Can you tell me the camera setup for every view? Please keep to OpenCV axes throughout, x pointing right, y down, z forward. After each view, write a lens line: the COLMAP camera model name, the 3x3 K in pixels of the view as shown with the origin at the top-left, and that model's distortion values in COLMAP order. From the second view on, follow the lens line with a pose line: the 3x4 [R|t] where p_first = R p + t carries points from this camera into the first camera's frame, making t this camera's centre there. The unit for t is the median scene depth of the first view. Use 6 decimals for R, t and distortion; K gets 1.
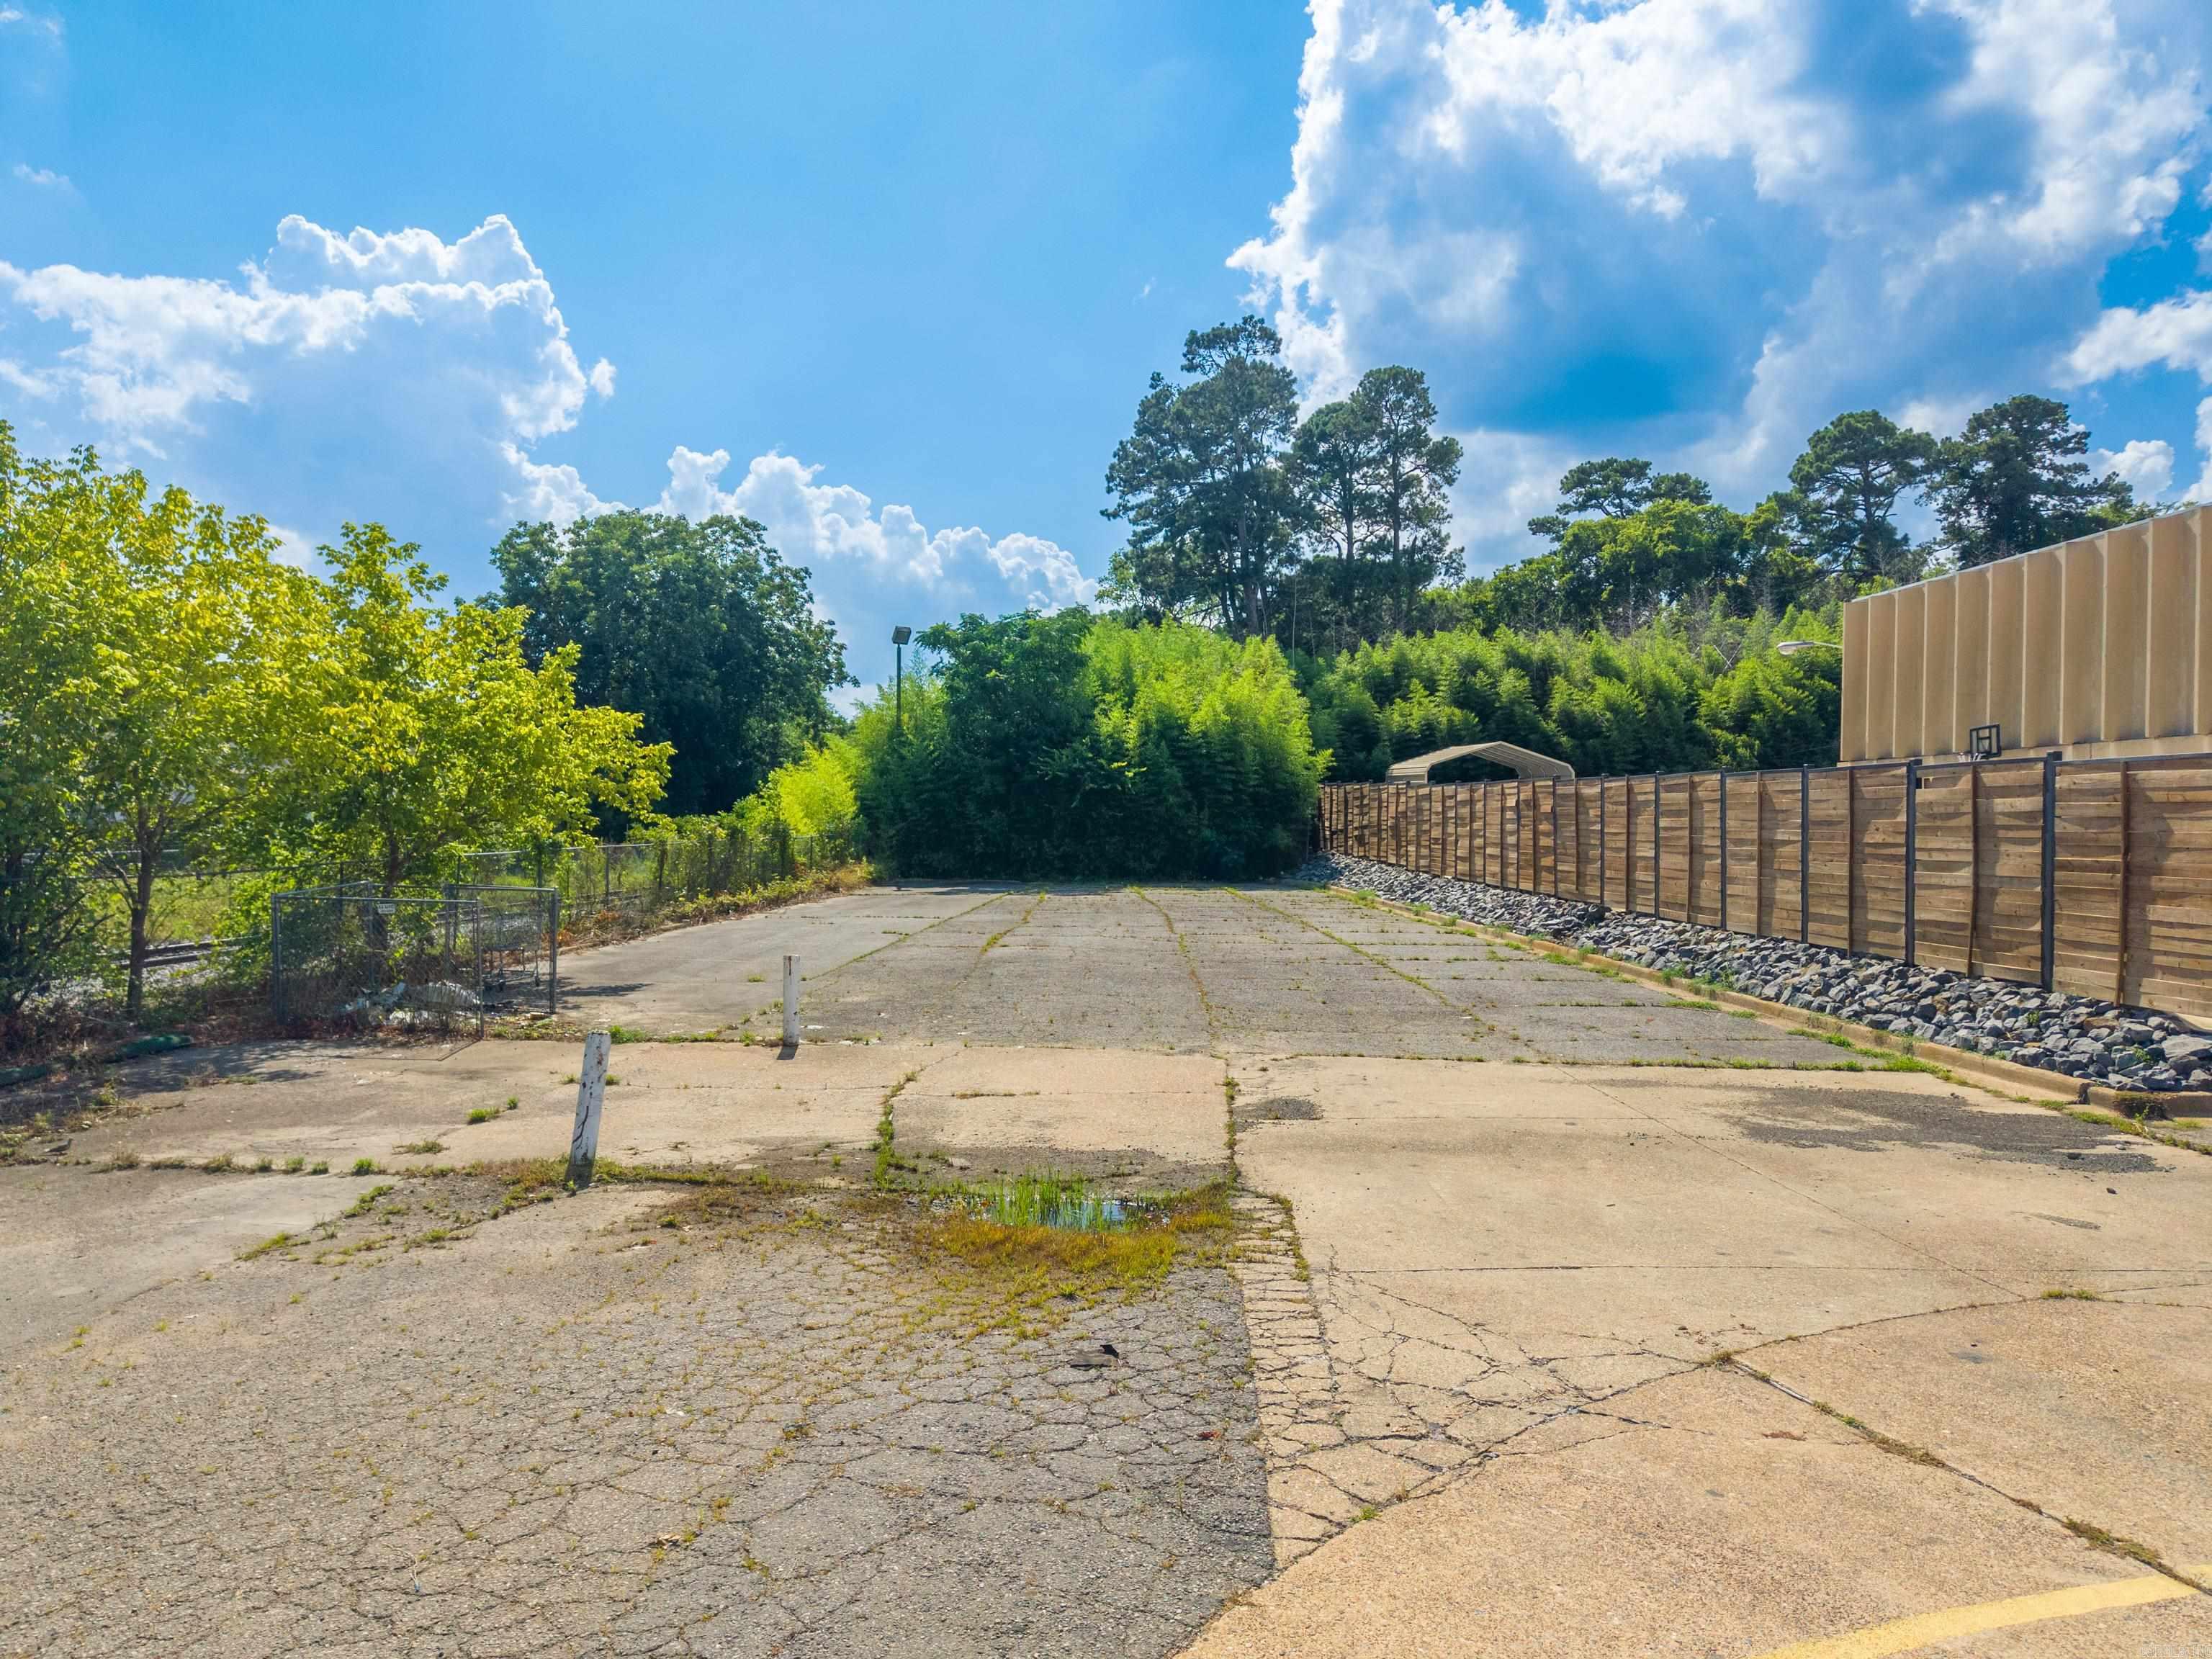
lens RADIAL K [[1573.7, 0, 1108.1], [0, 1573.7, 880.7], [0, 0, 1]] dist [-0.007288, -0.003712]
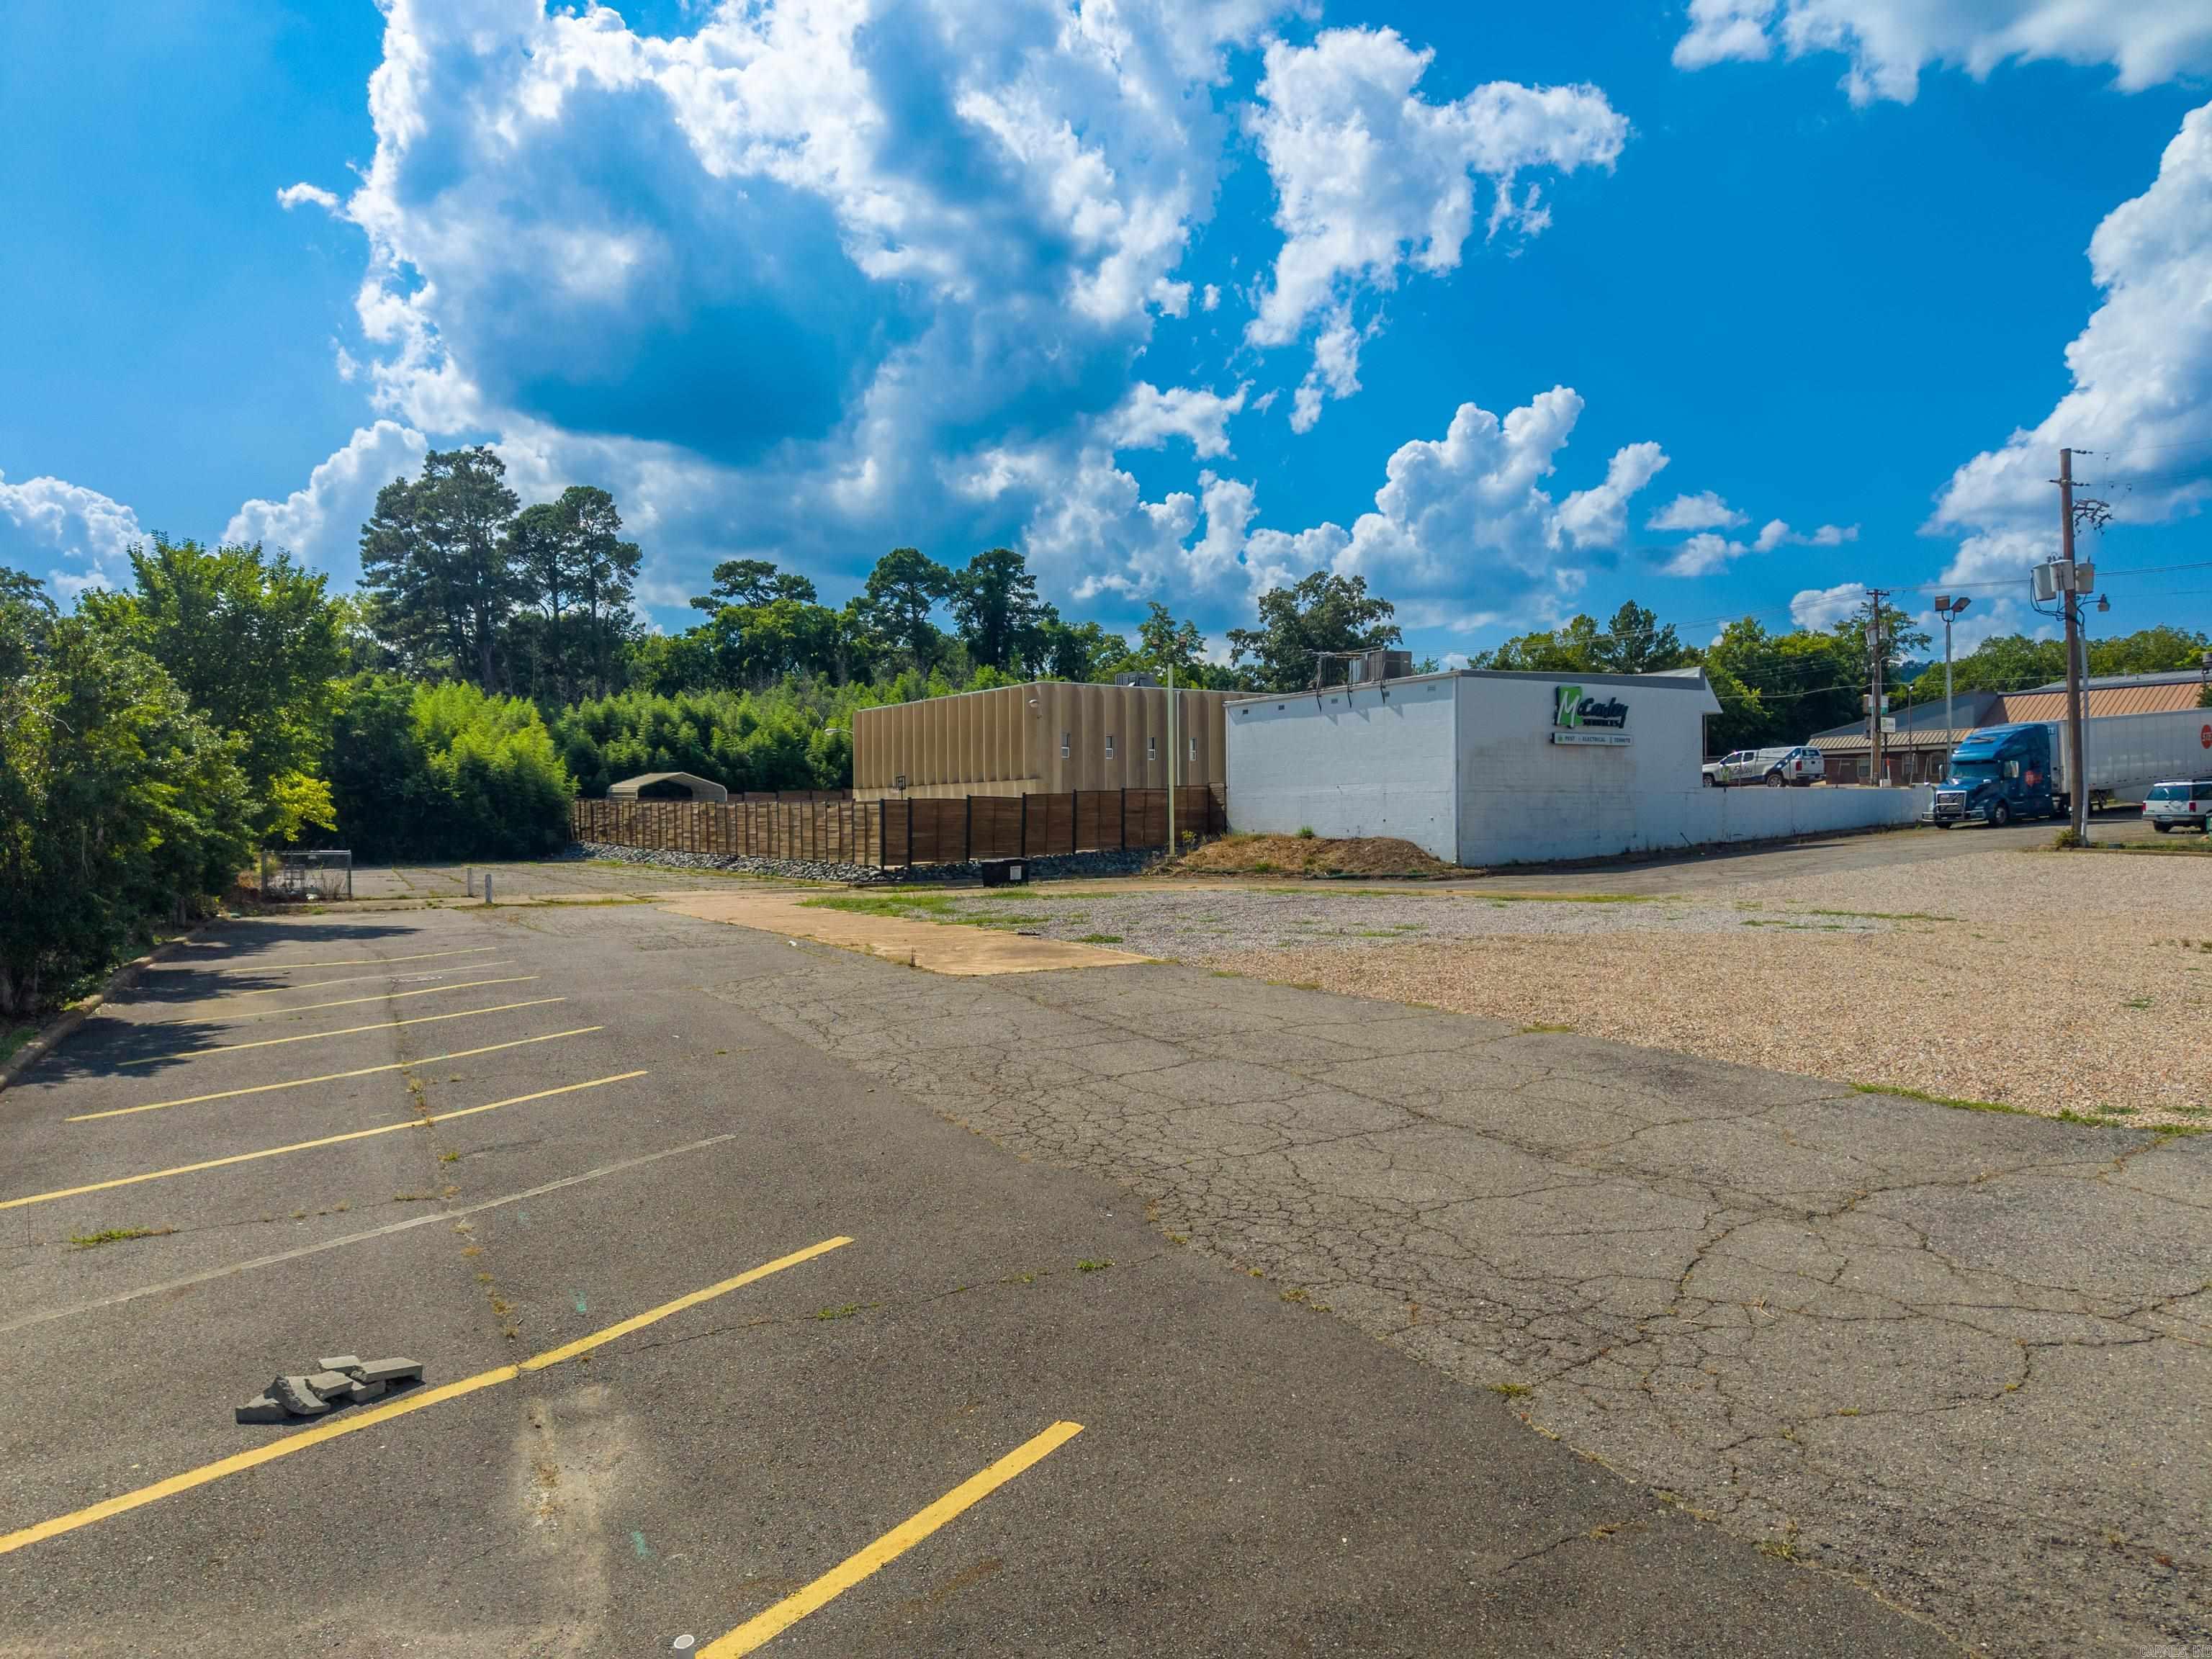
lens RADIAL K [[1573.7, 0, 1108.1], [0, 1573.7, 880.7], [0, 0, 1]] dist [-0.007288, -0.003712]
pose [[0.868489, -0.033900, 0.494548, -0.127496], [0.033640, 0.999390, 0.009430, 0.017323], [-0.494566, 0.008447, 0.869099, -0.455416]]
